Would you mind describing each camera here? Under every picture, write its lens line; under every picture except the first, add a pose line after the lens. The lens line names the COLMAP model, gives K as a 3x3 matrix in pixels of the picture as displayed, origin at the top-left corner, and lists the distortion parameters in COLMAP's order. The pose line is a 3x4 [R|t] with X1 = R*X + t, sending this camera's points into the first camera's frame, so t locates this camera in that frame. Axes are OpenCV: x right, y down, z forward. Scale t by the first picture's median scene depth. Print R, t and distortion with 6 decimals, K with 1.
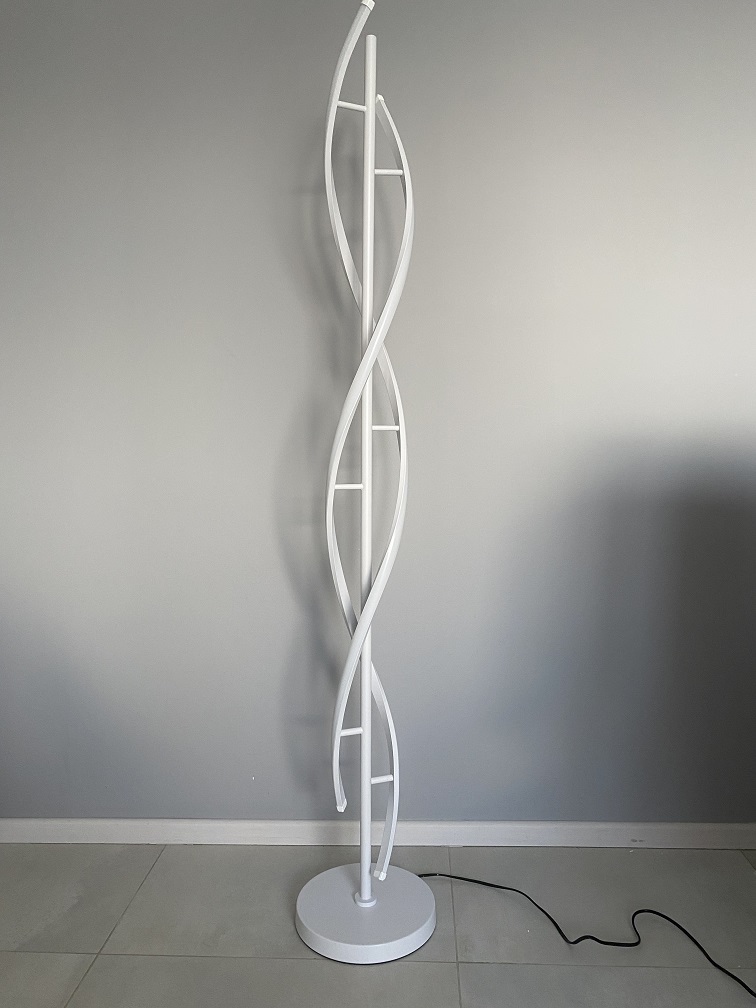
lens RADIAL K [[765.2, 0, 378.1], [0, 765.2, 502.4], [0, 0, 1]] dist [0.009372, -0.002185]
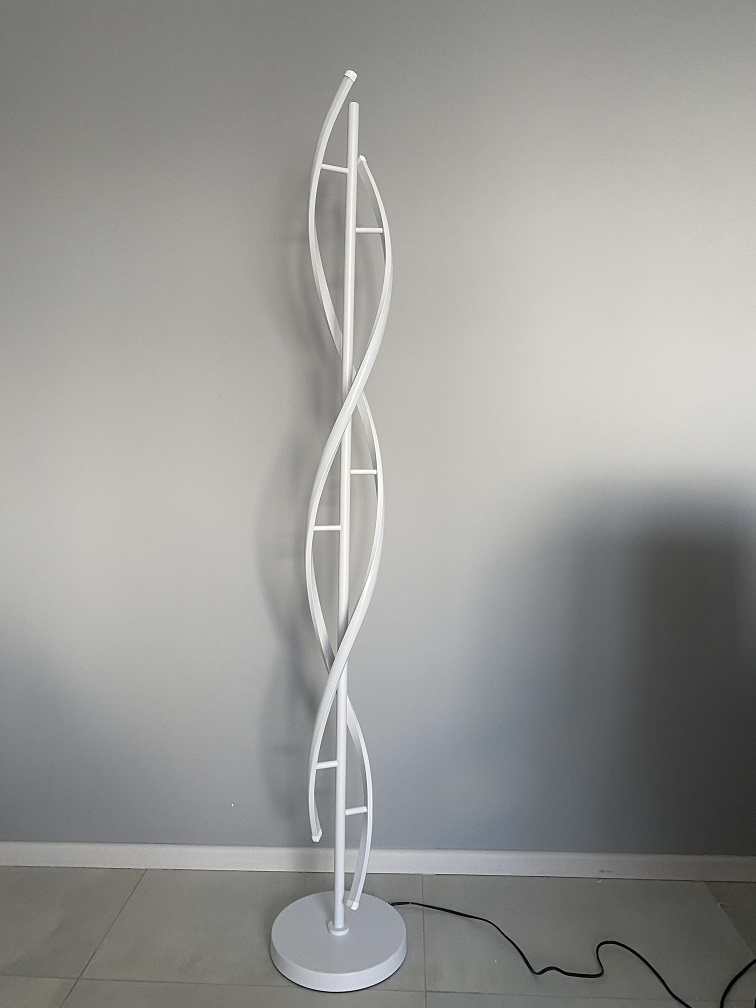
lens RADIAL K [[765.2, 0, 365.8], [0, 765.2, 499.9], [0, 0, 1]] dist [0.009372, -0.002185]
pose [[0.999918, 0.012790, 0.000624, 0.012160], [-0.012778, 0.999779, -0.016711, -0.040432], [-0.000838, 0.016702, 0.999860, -0.040977]]
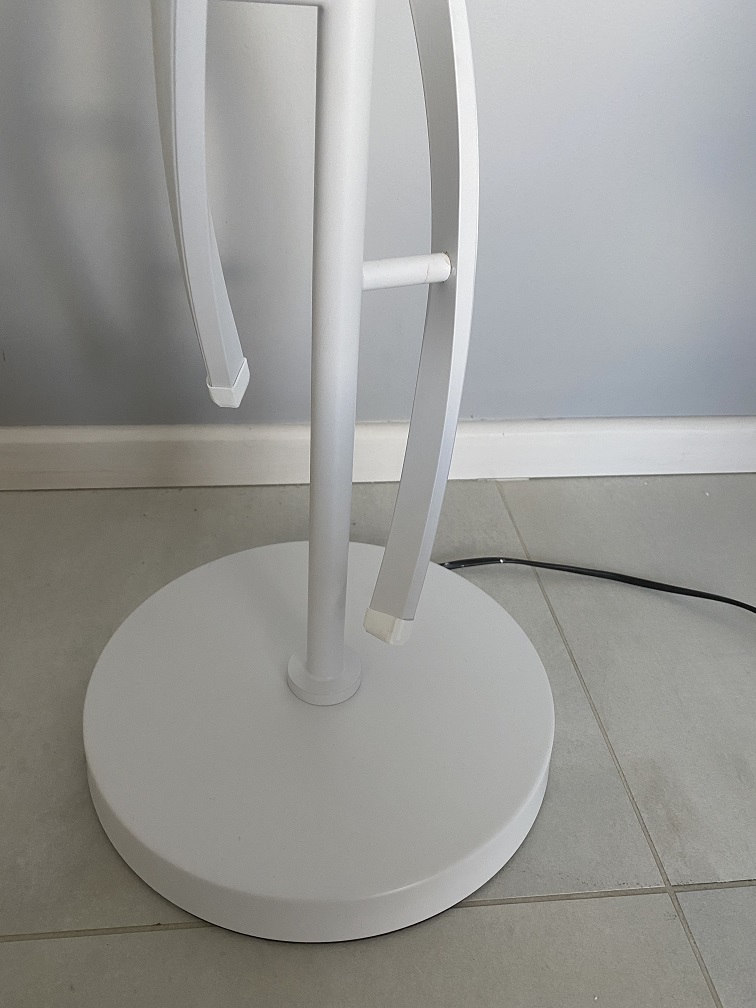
lens RADIAL K [[765.2, 0, 374.9], [0, 765.2, 496.1], [0, 0, 1]] dist [0.009372, -0.002185]
pose [[0.986992, -0.033691, 0.157198, -0.041844], [-0.046788, 0.875275, 0.481356, 0.309630], [-0.153809, -0.482450, 0.862314, 0.769761]]
